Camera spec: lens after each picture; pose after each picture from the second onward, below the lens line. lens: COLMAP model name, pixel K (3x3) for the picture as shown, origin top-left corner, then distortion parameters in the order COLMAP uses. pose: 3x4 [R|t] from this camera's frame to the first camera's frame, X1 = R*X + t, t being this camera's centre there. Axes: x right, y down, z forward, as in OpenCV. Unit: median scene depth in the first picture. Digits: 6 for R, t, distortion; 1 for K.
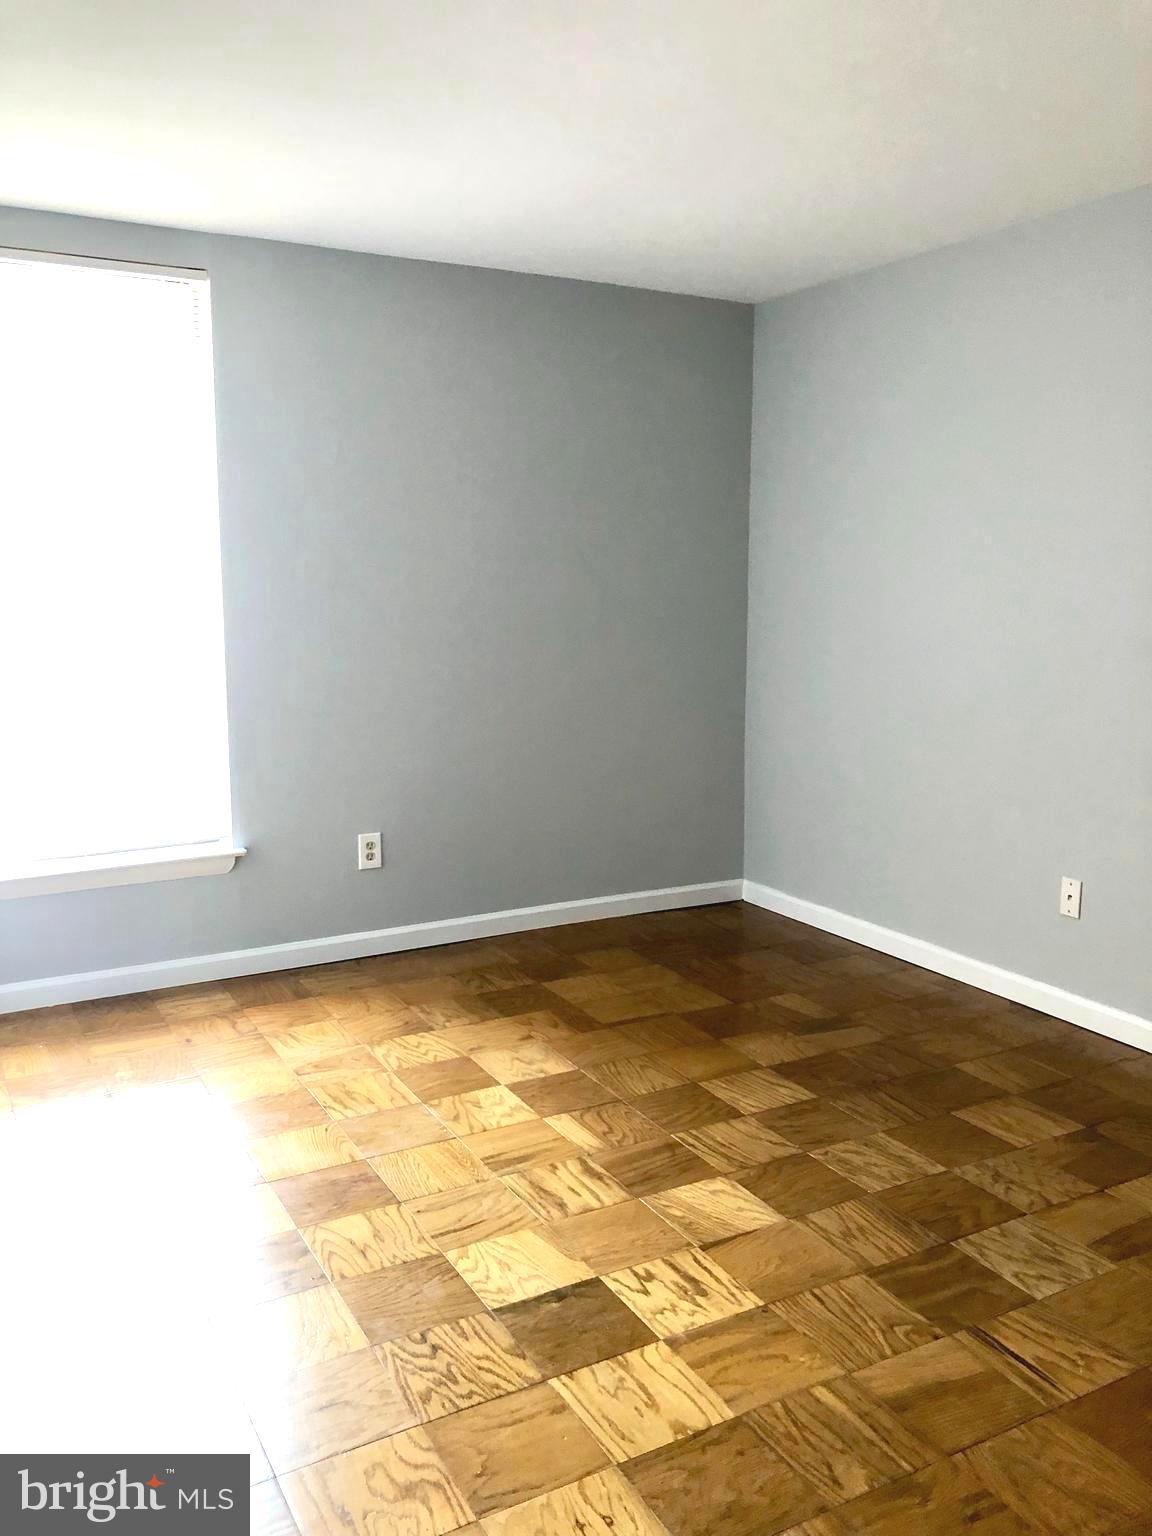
lens RADIAL K [[1243.6, 0, 577.7], [0, 1243.6, 765.3], [0, 0, 1]] dist [0.152228, -0.460937]
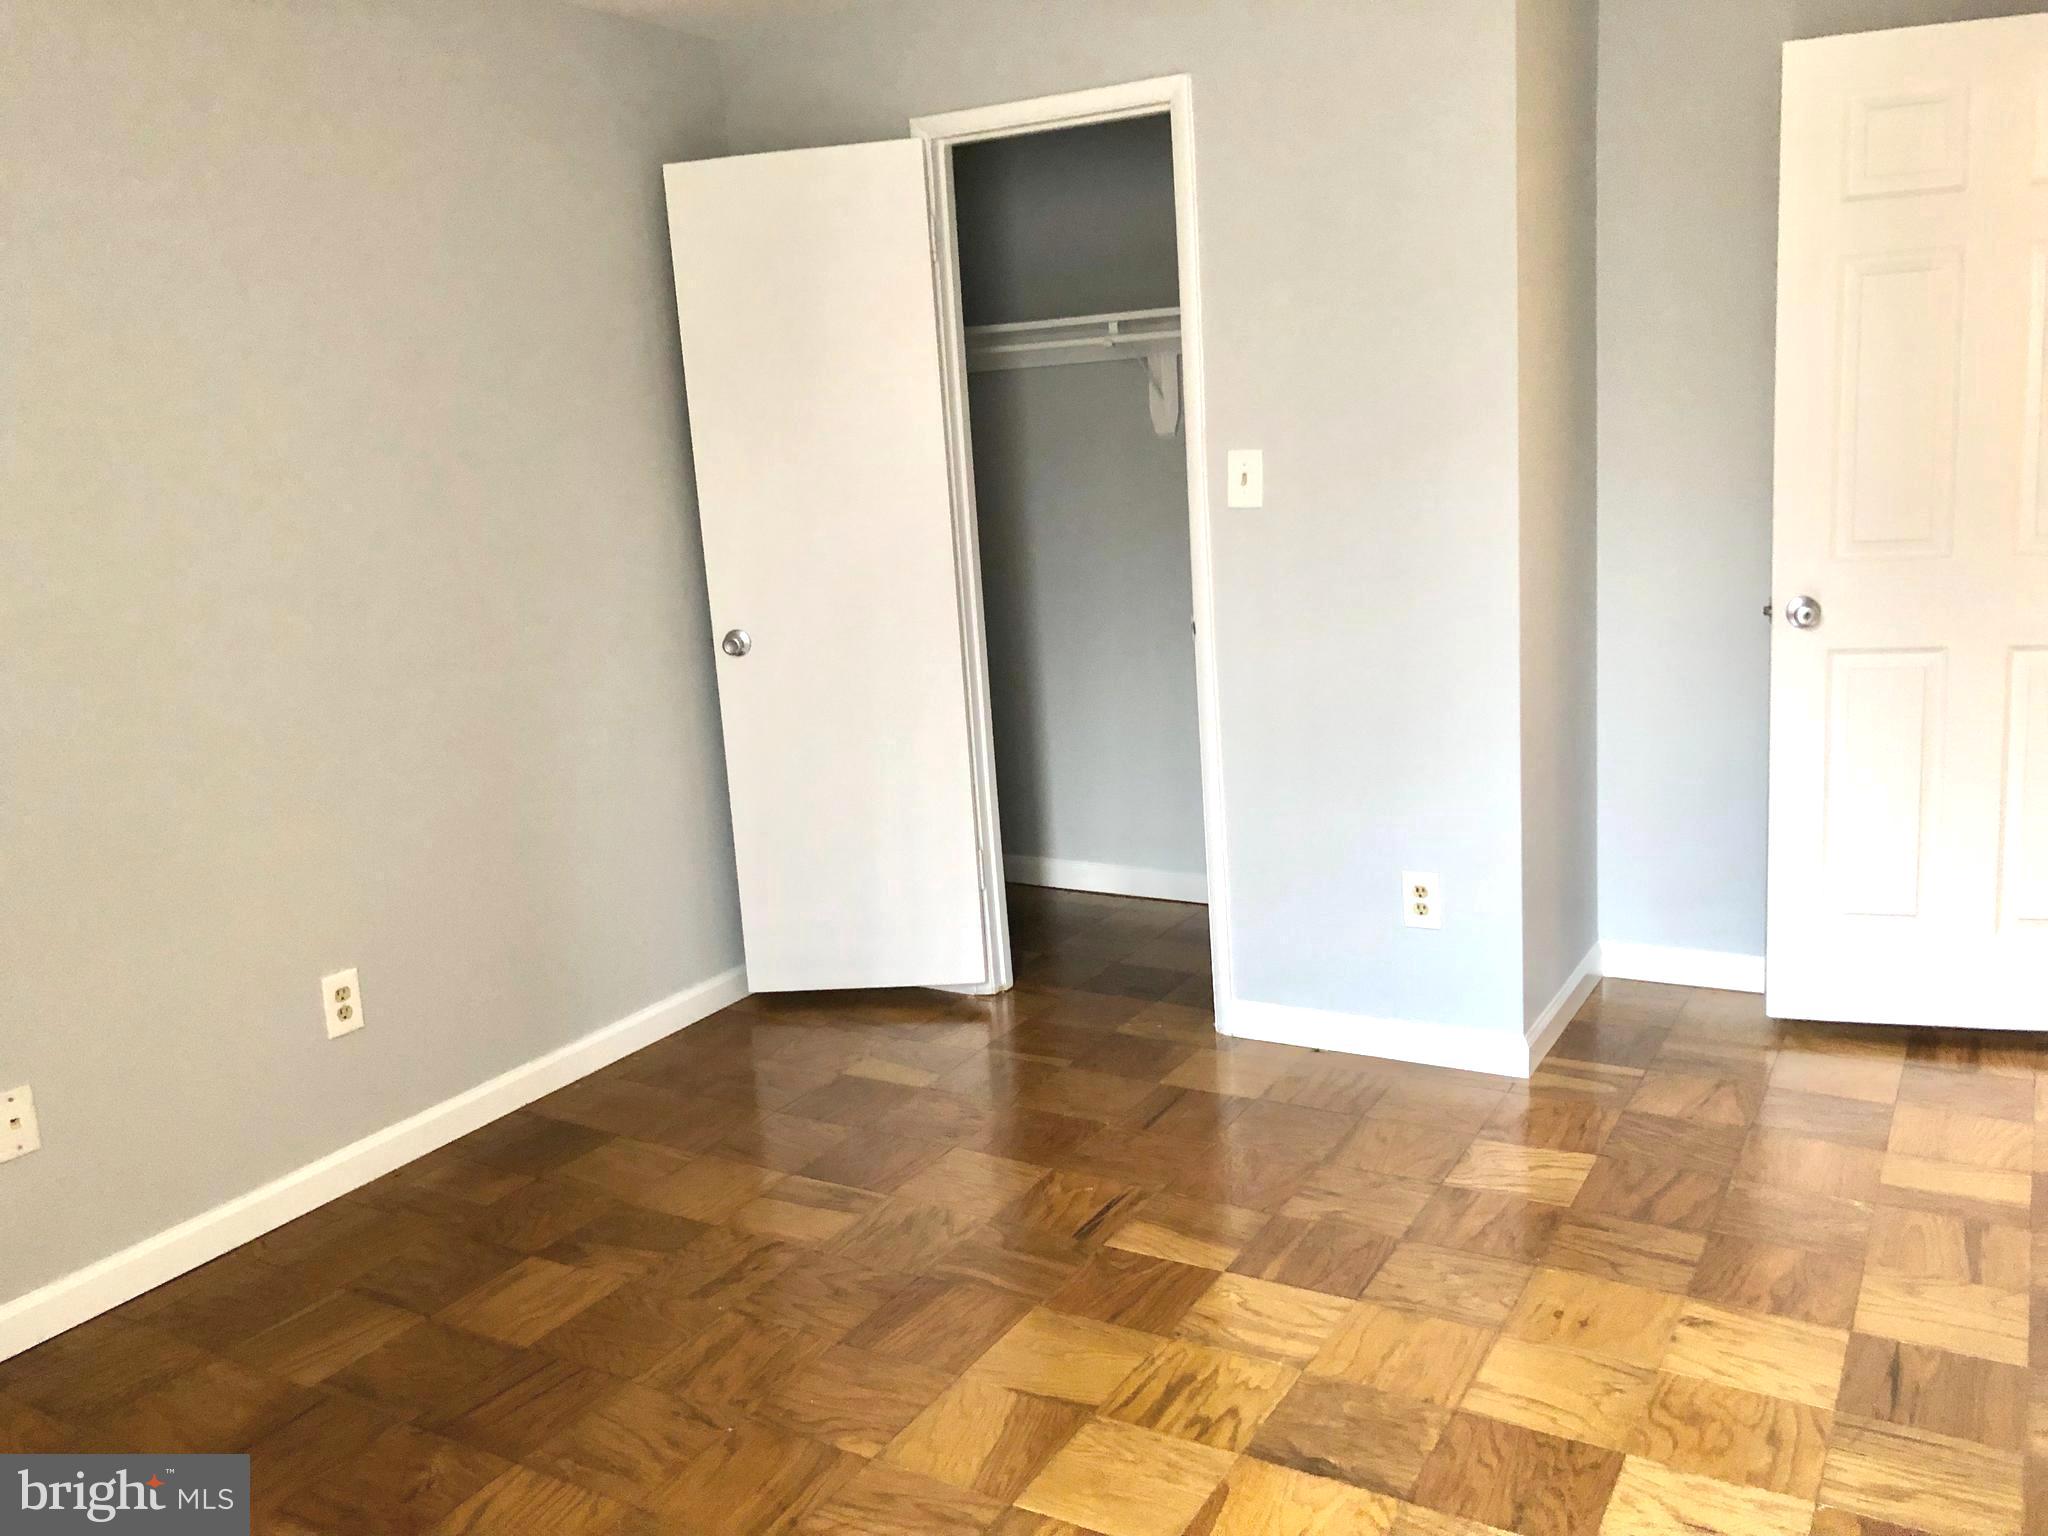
lens RADIAL K [[1658.1, 0, 1015.0], [0, 1658.1, 777.9], [0, 0, 1]] dist [0.152228, -0.460937]
pose [[-0.511092, -0.140953, 0.847890, -0.676717], [0.197010, 0.940990, 0.275183, -0.238918], [-0.836643, 0.307686, -0.453163, 1.448846]]
